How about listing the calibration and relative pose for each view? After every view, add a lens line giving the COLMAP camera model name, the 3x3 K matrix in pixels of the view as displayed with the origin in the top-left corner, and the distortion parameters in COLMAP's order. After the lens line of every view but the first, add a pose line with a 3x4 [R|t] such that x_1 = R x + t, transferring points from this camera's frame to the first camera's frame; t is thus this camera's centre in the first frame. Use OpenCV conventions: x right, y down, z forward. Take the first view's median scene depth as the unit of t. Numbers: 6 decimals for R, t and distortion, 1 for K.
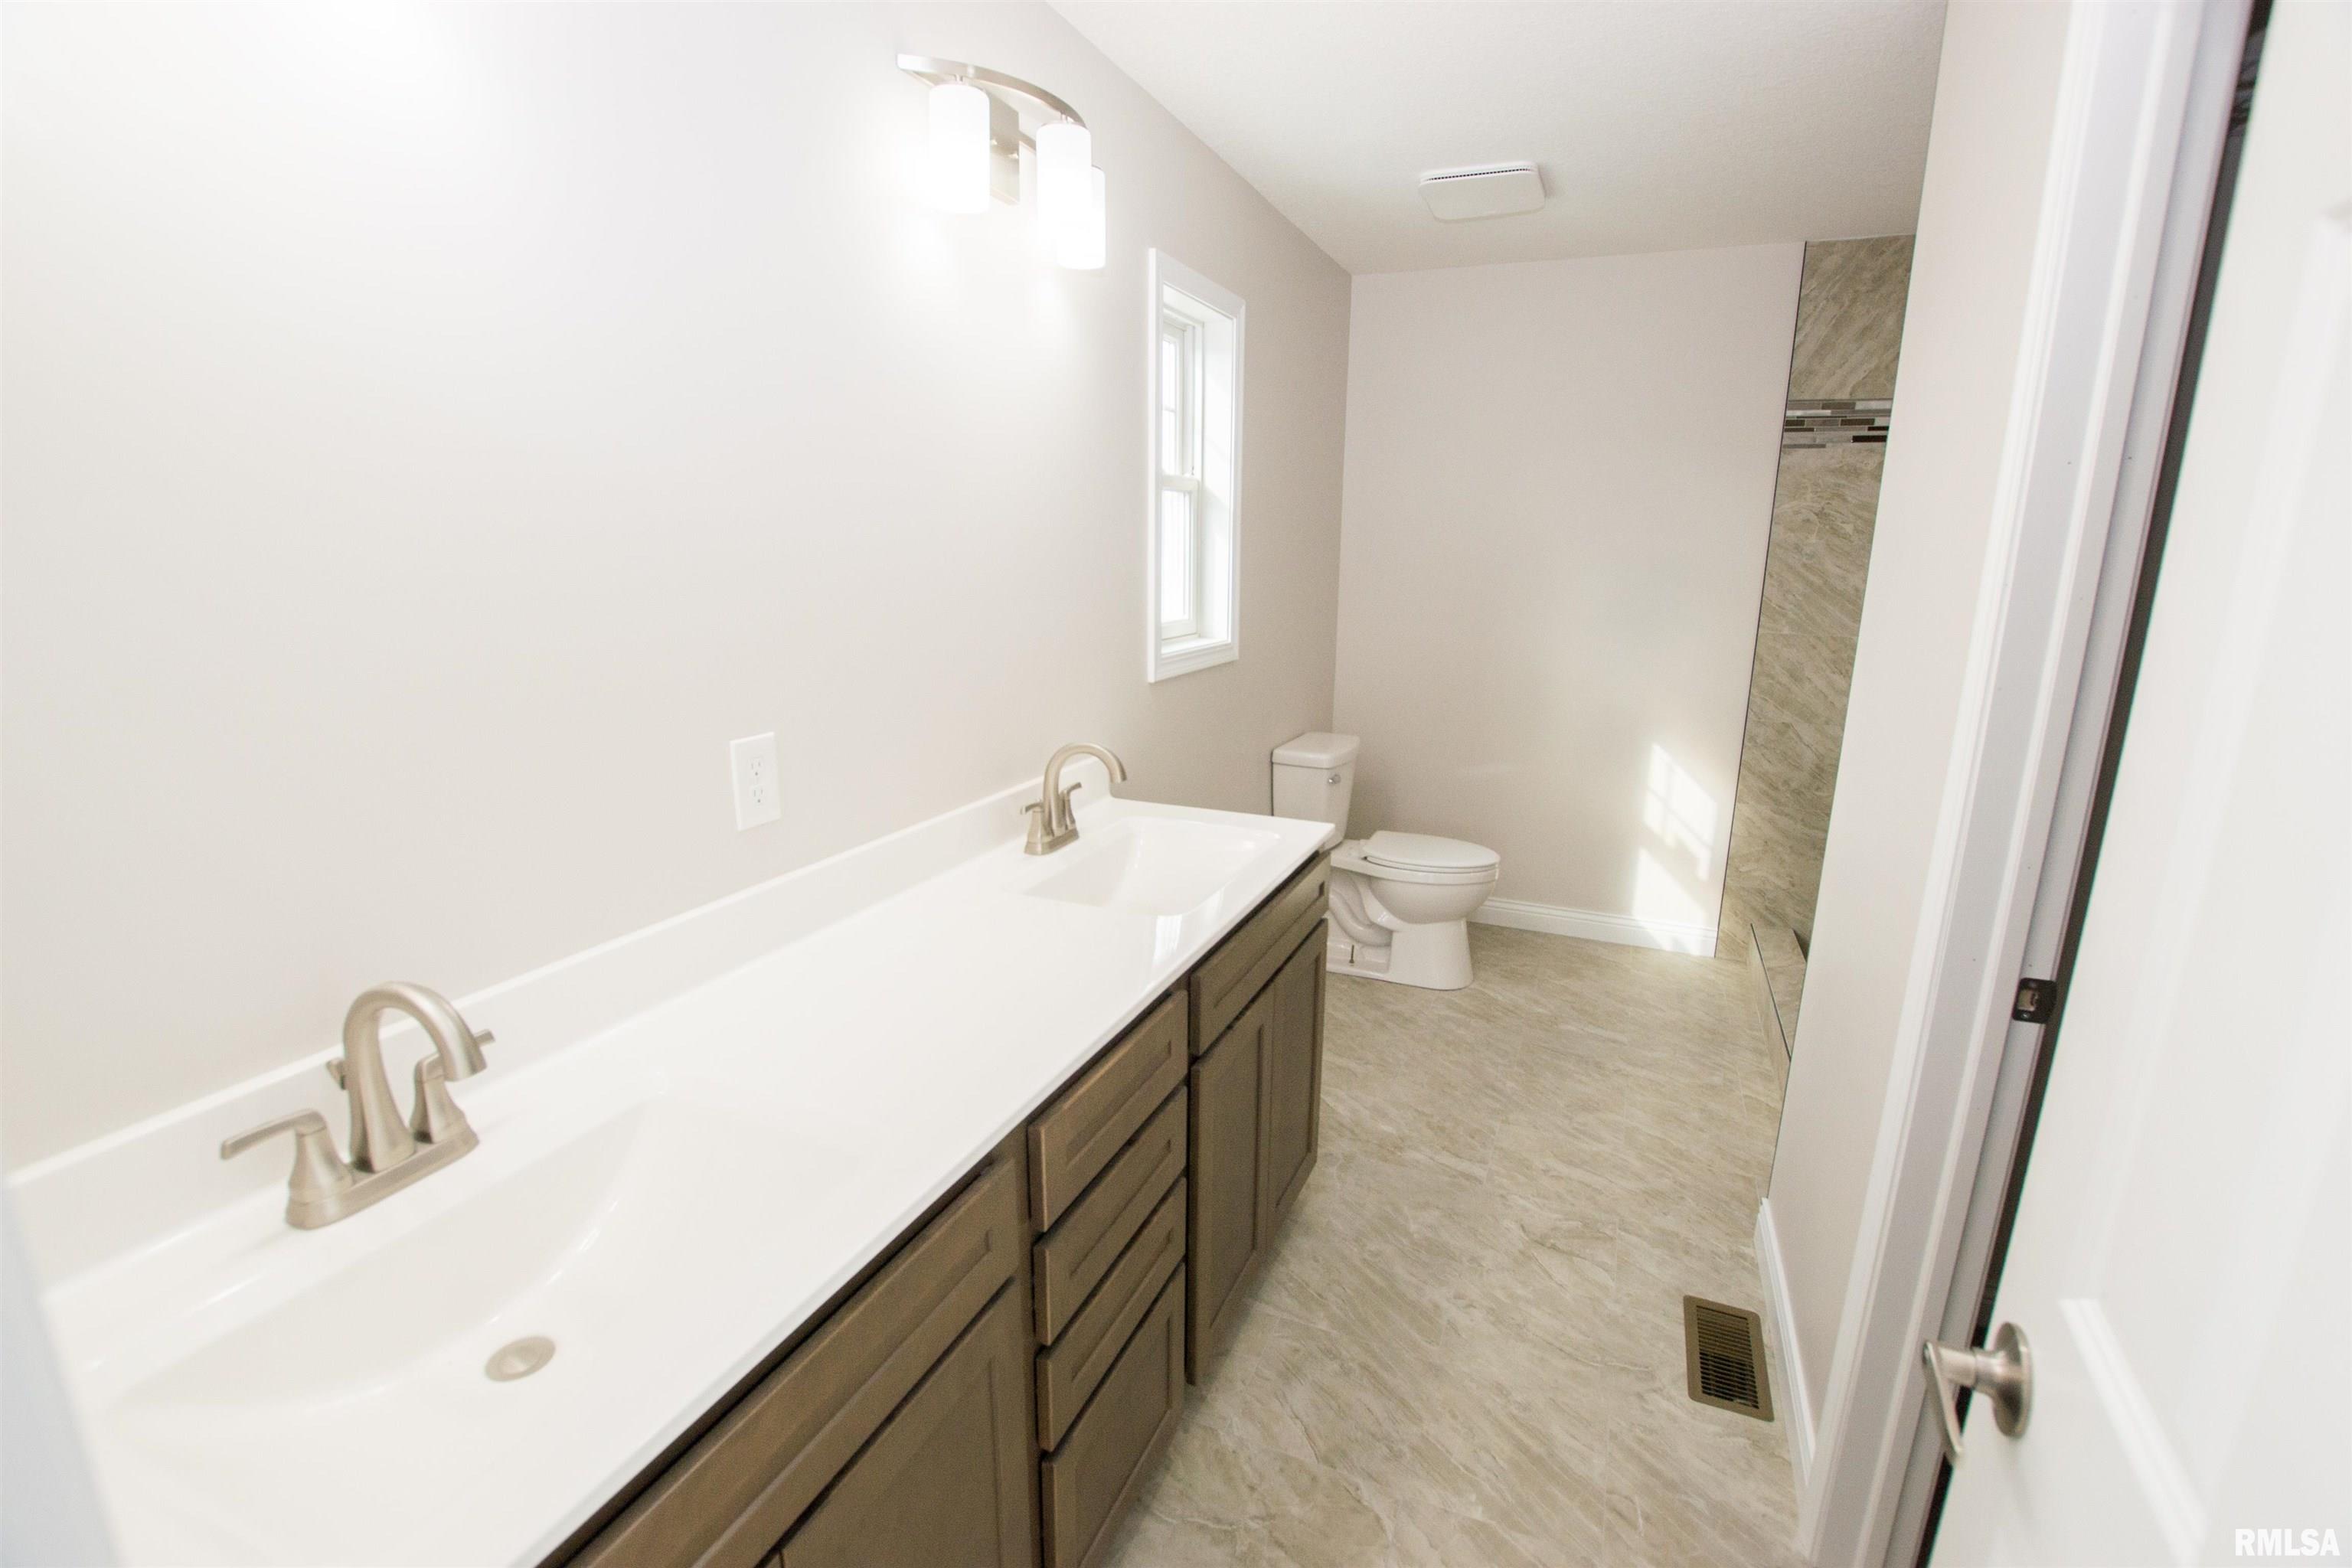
lens RADIAL K [[1049.2, 0, 1185.6], [0, 1049.2, 784.8], [0, 0, 1]] dist [-0.031759, 0.004862]
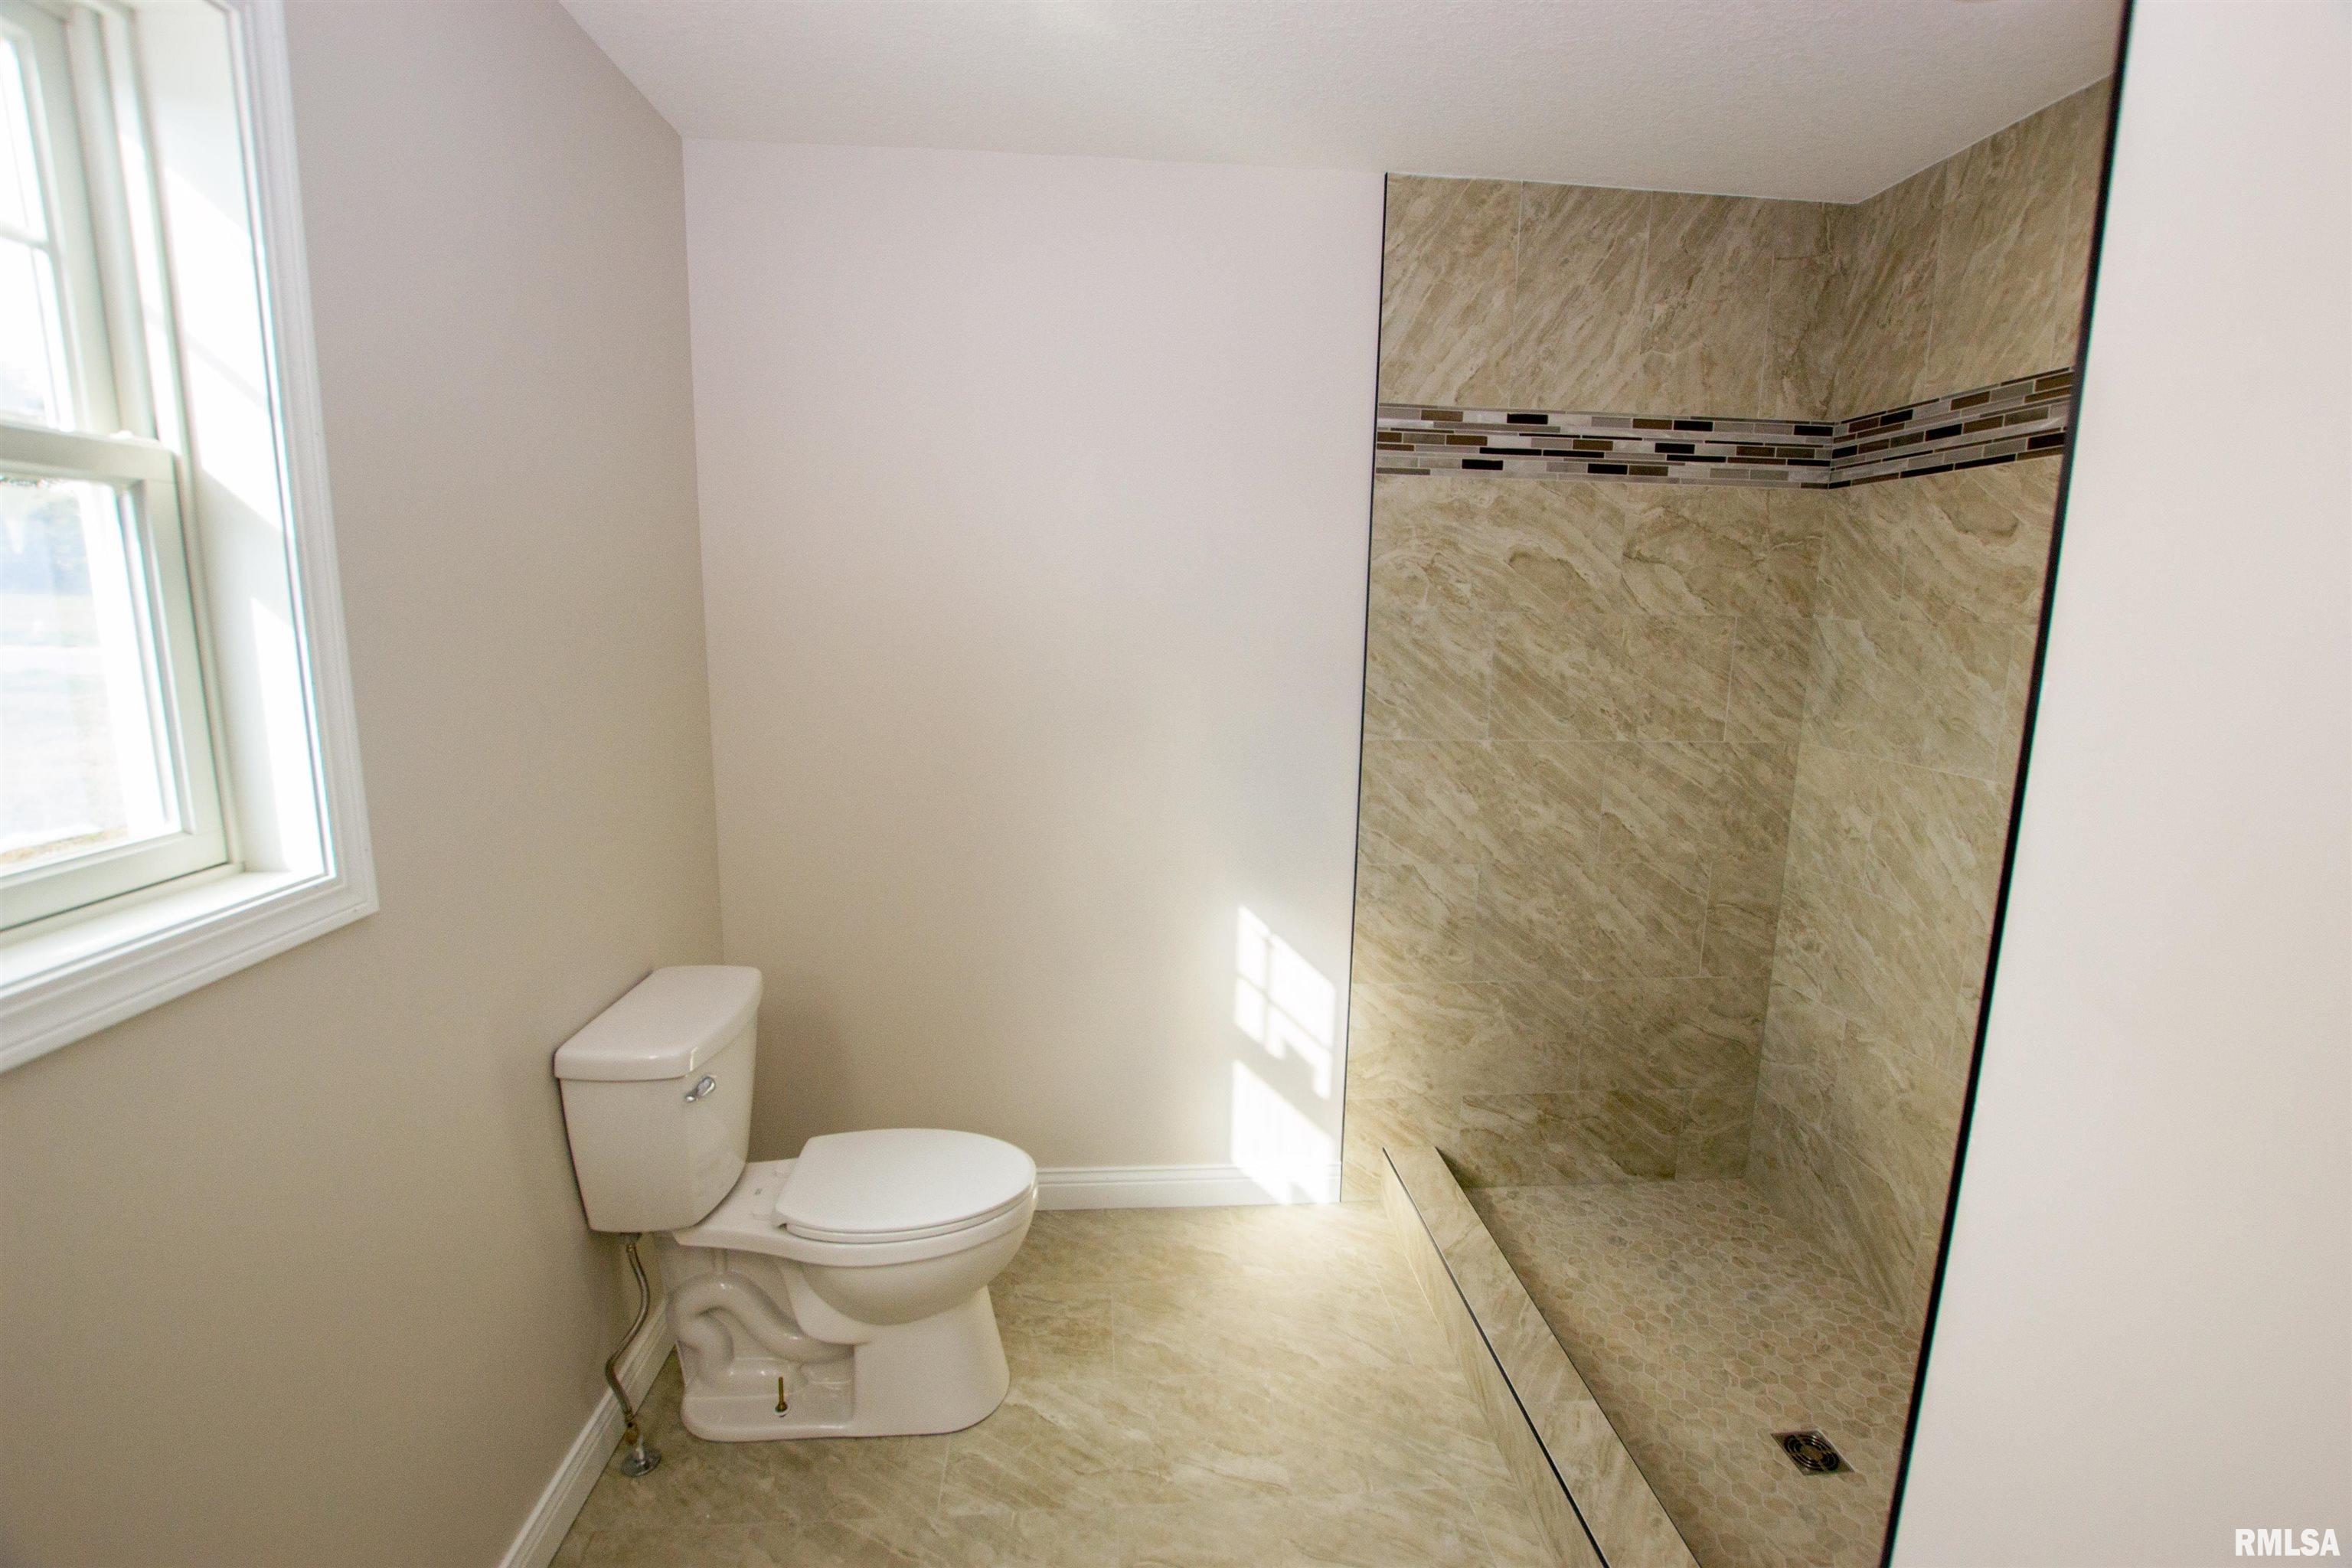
lens RADIAL K [[1049.2, 0, 1179.9], [0, 1049.2, 786.7], [0, 0, 1]] dist [-0.031759, 0.004862]
pose [[0.884770, -0.076166, 0.459761, 0.131478], [0.097987, 0.994904, -0.023748, -0.117487], [-0.455610, 0.066062, 0.887725, 0.469412]]
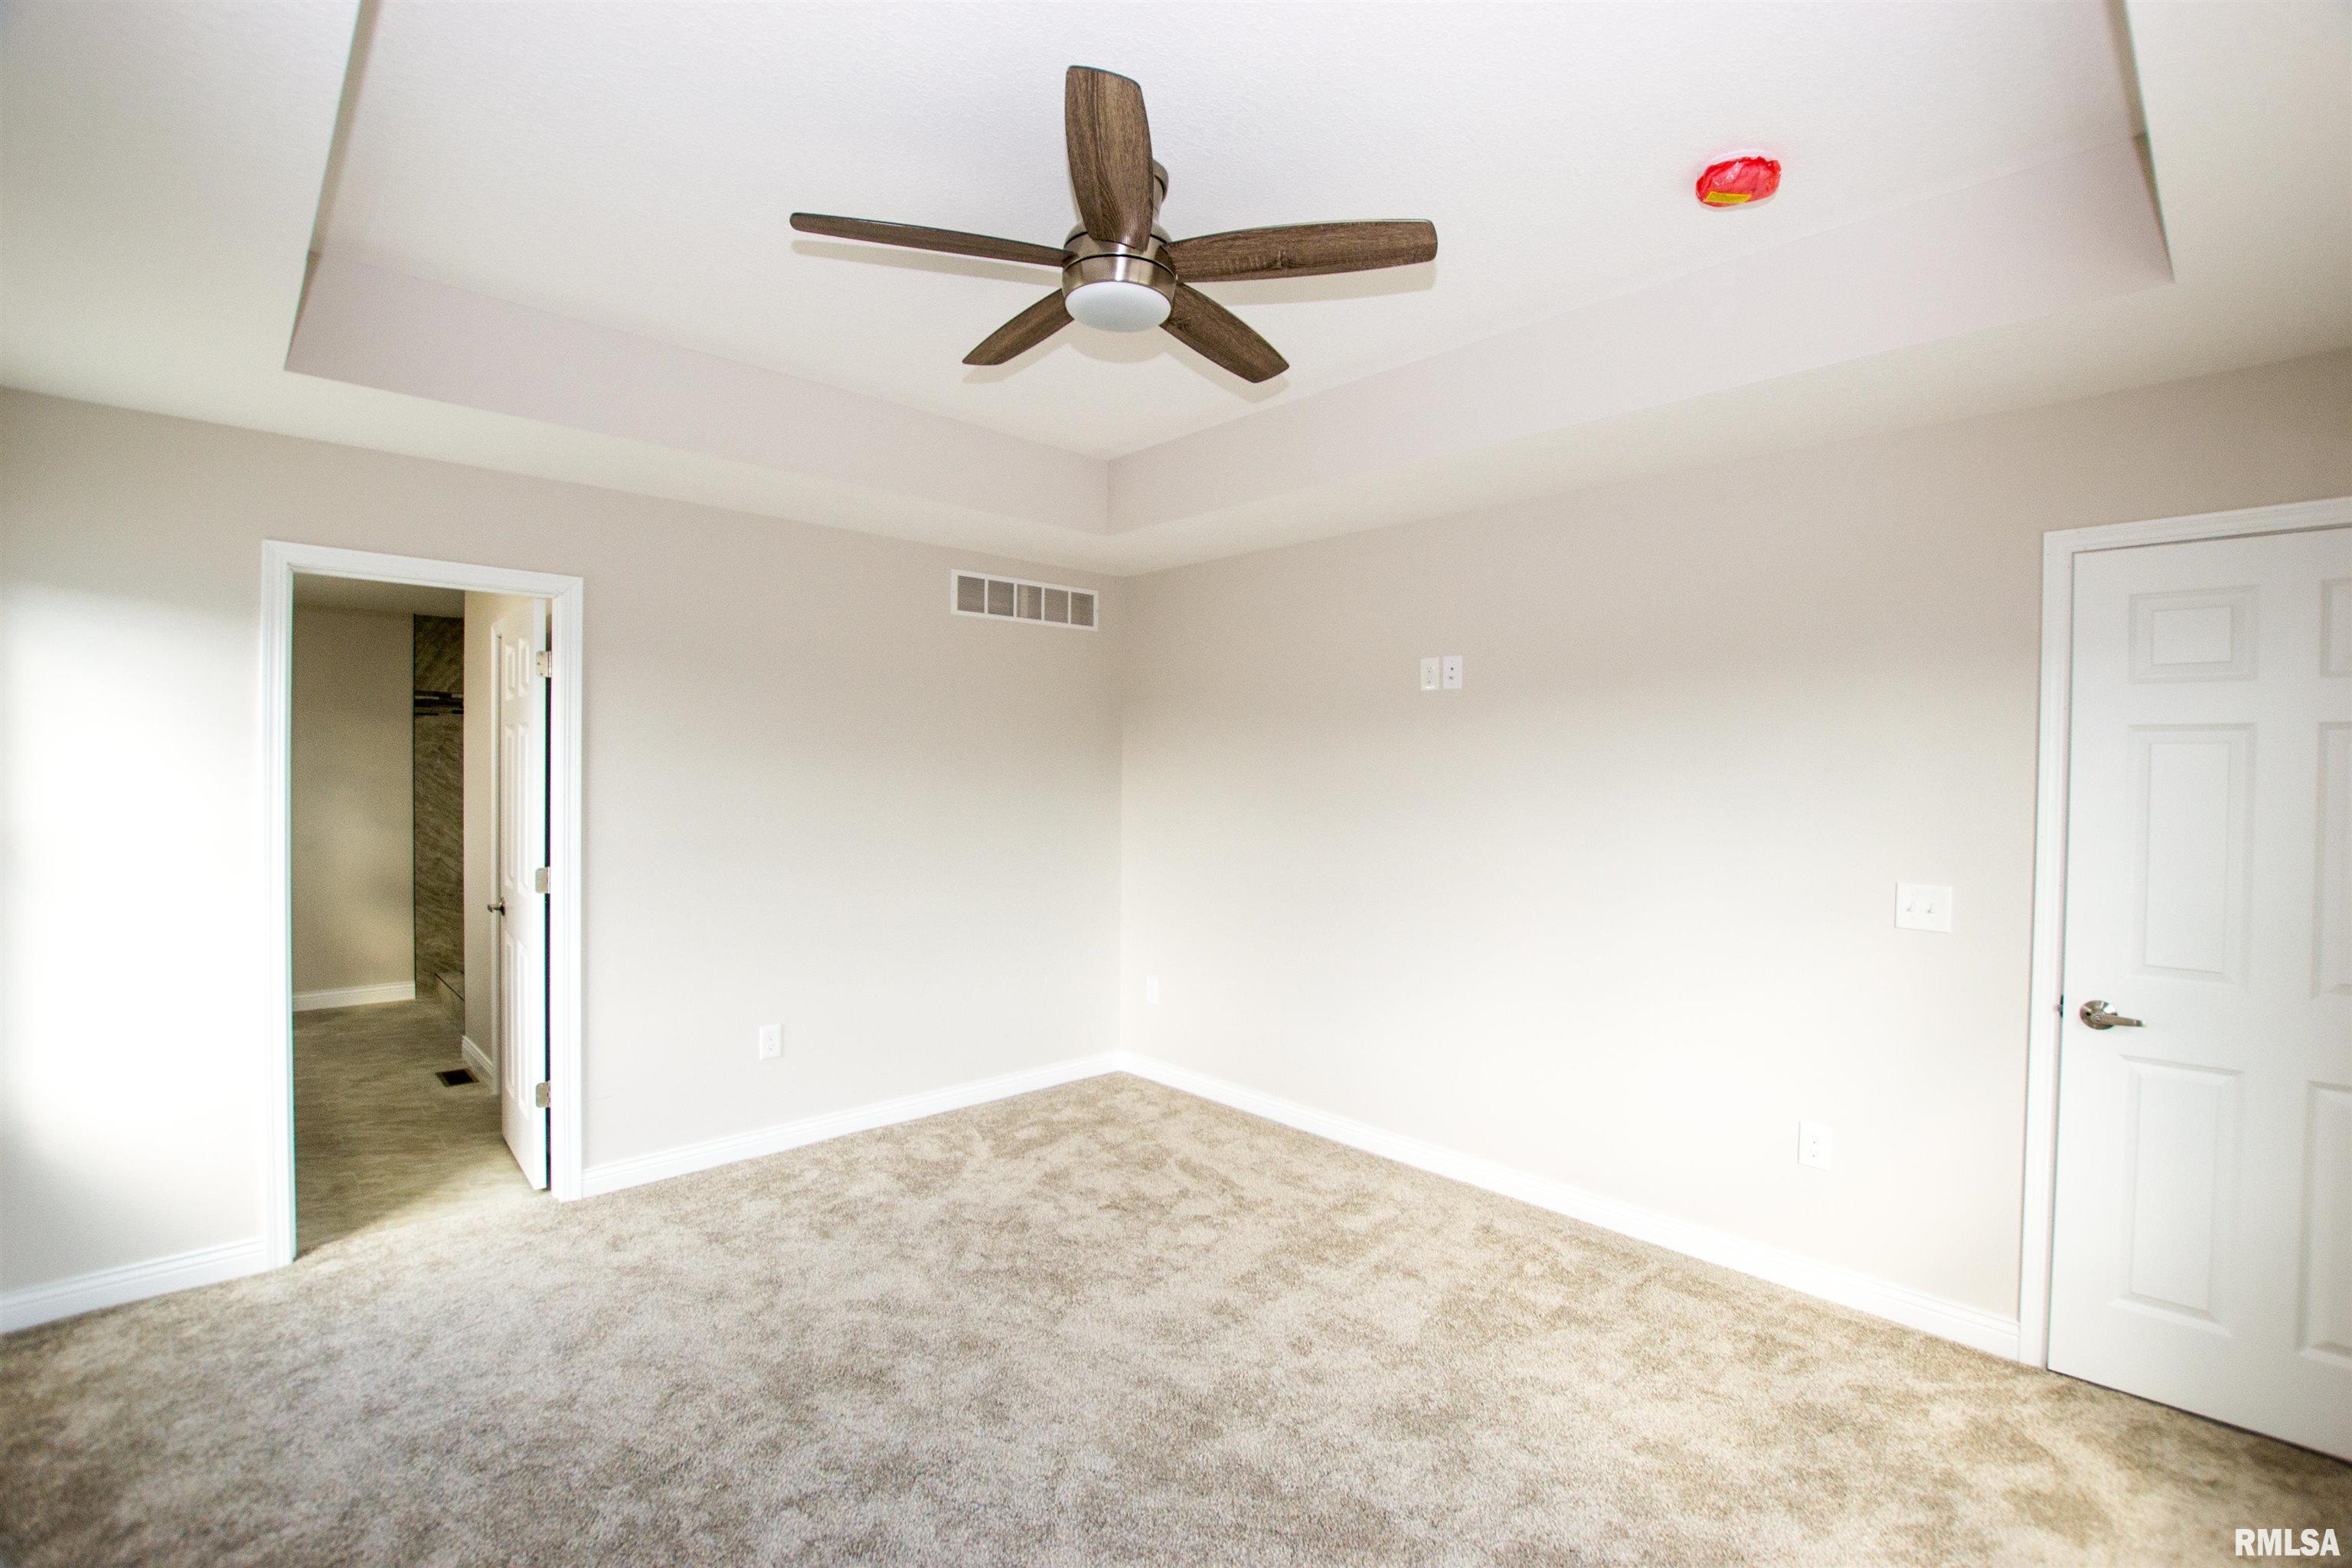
lens RADIAL K [[1049.2, 0, 1175.8], [0, 1049.2, 781.7], [0, 0, 1]] dist [-0.031759, 0.004862]
pose [[0.402344, -0.022405, 0.915214, -0.617683], [0.204377, 0.976669, -0.065938, 0.212390], [-0.892384, 0.213579, 0.397536, -1.004015]]
